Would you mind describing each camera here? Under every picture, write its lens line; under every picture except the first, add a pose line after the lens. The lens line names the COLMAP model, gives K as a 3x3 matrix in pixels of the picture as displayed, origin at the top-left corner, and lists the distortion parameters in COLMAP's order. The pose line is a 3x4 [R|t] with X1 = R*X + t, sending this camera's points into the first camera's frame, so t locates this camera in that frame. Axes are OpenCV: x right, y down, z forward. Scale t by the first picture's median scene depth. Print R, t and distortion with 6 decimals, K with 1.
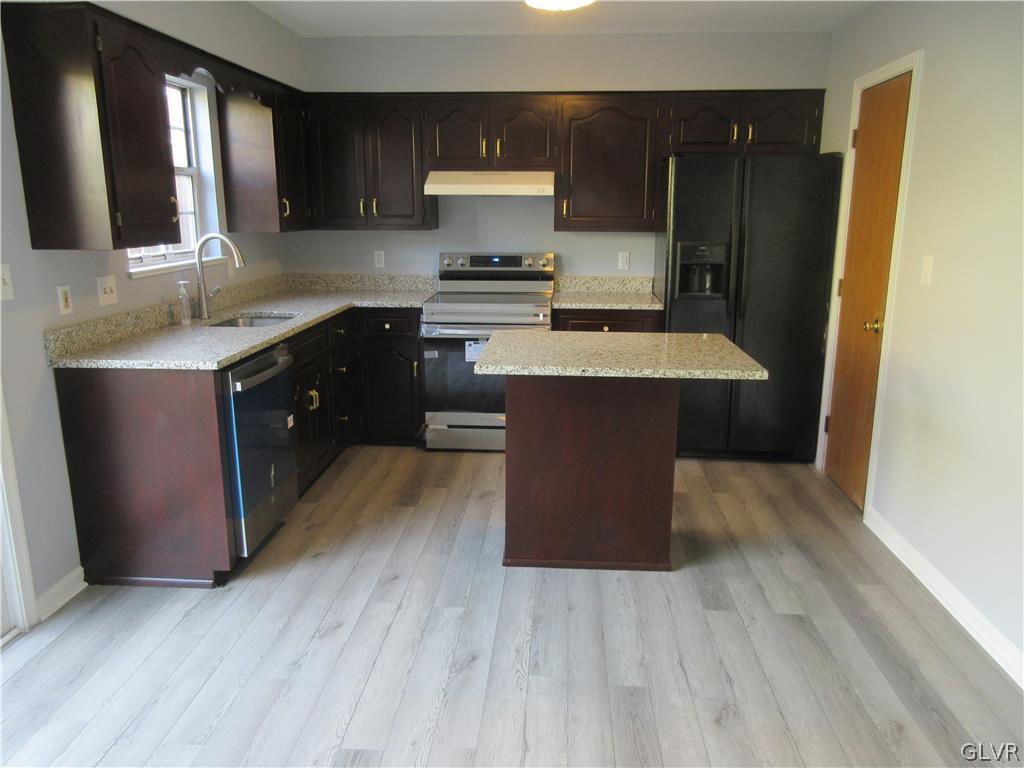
lens RADIAL K [[758.5, 0, 512.3], [0, 758.5, 379.2], [0, 0, 1]] dist [0.005297, -0.000707]
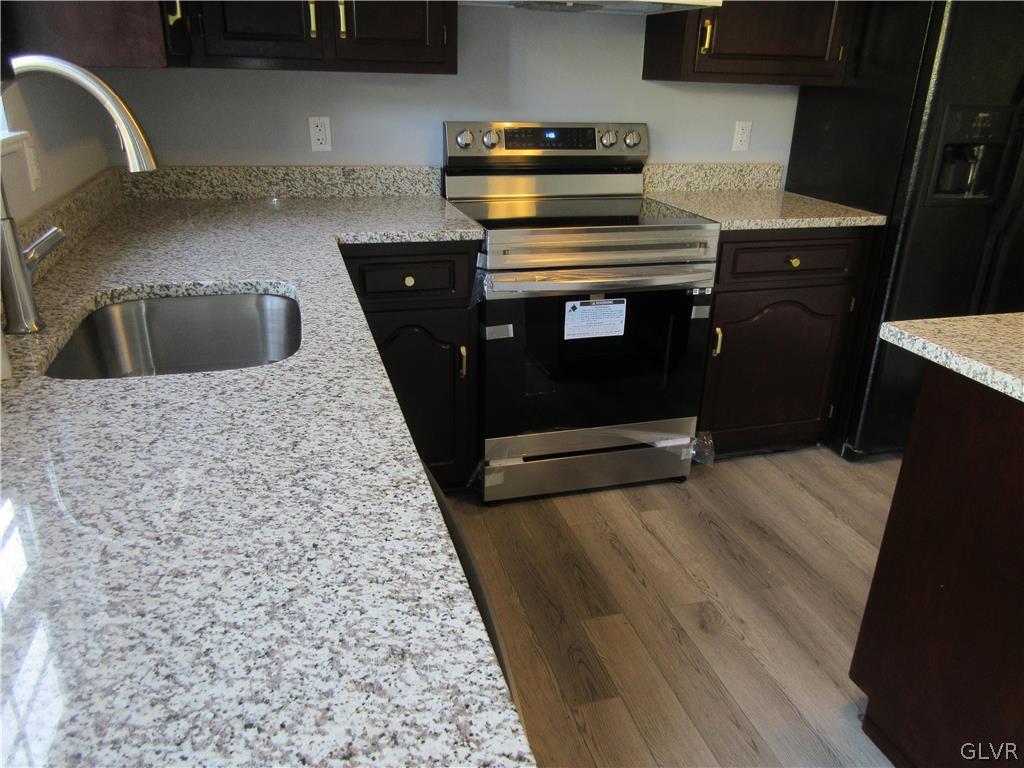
lens RADIAL K [[758.5, 0, 509.0], [0, 758.5, 379.0], [0, 0, 1]] dist [0.005297, -0.000707]
pose [[0.938673, -0.109125, 0.327086, -0.260672], [0.054174, 0.983492, 0.172649, -0.085500], [-0.340527, -0.144341, 0.929089, 0.504153]]
